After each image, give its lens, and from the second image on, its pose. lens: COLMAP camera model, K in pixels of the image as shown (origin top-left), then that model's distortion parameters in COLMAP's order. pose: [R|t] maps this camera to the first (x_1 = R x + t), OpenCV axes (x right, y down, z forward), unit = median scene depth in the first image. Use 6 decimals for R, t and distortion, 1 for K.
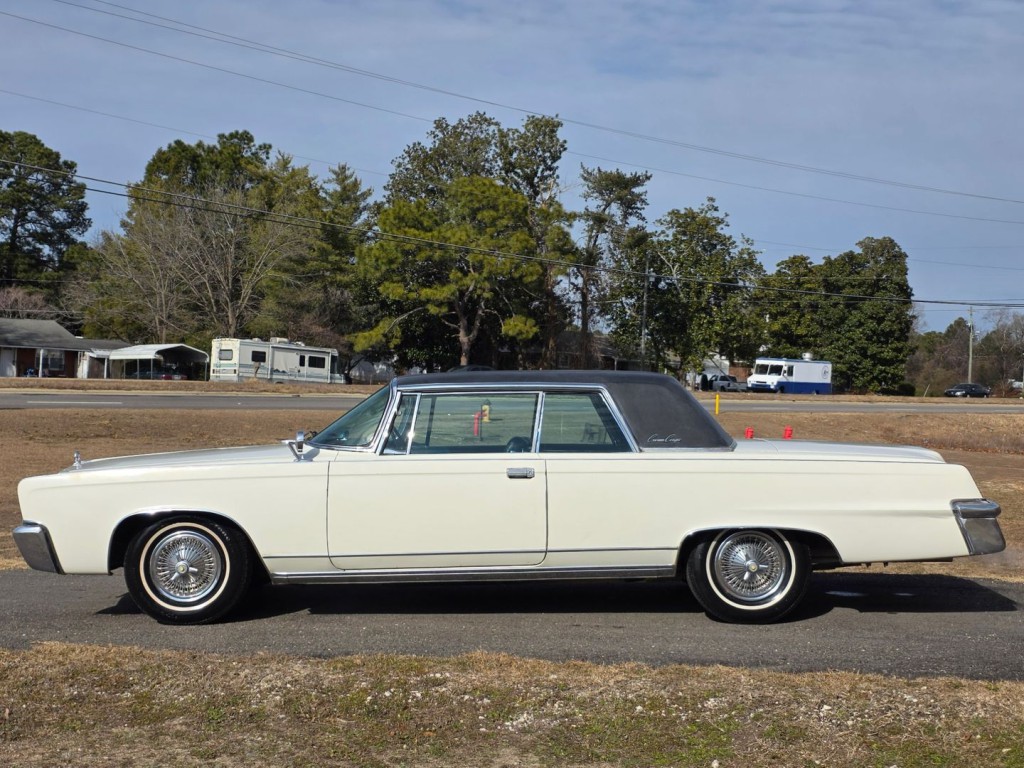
lens RADIAL K [[1484.6, 0, 518.9], [0, 1484.6, 383.1], [0, 0, 1]] dist [0.016135, 0.000000]
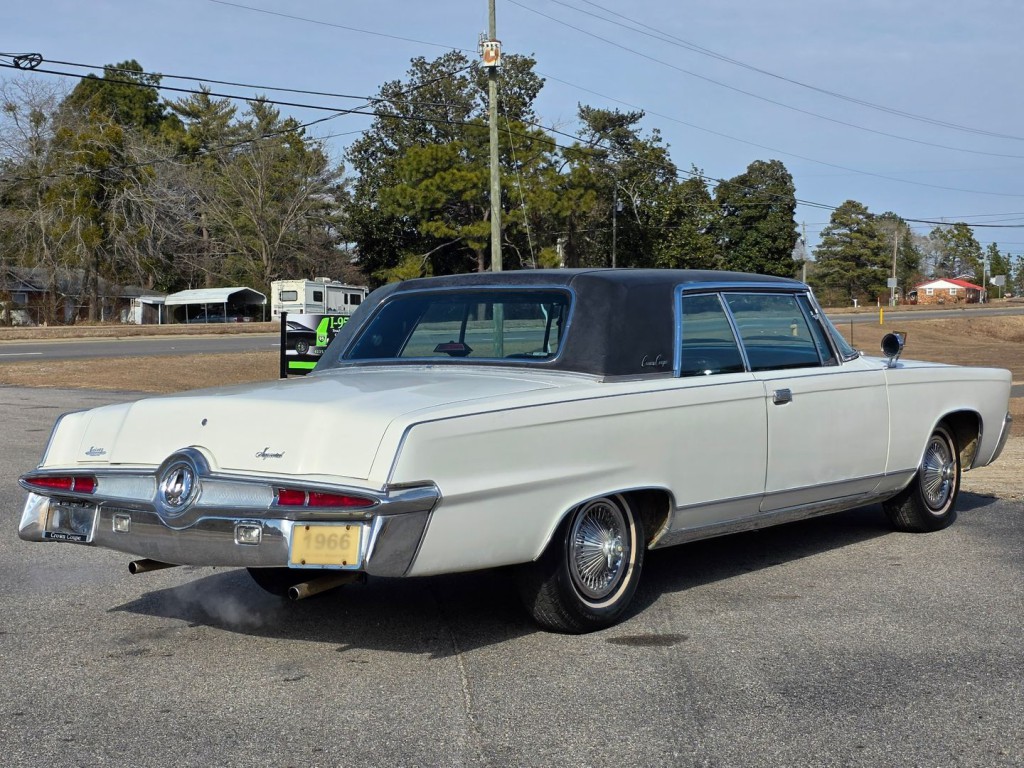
lens RADIAL K [[1652.9, 0, 528.1], [0, 1652.9, 410.0], [0, 0, 1]] dist [0.106999, 0.000000]
pose [[0.966799, -0.058842, 0.248670, -0.309075], [0.043392, 0.996798, 0.067168, -0.009426], [-0.251826, -0.054148, 0.966257, -0.158018]]
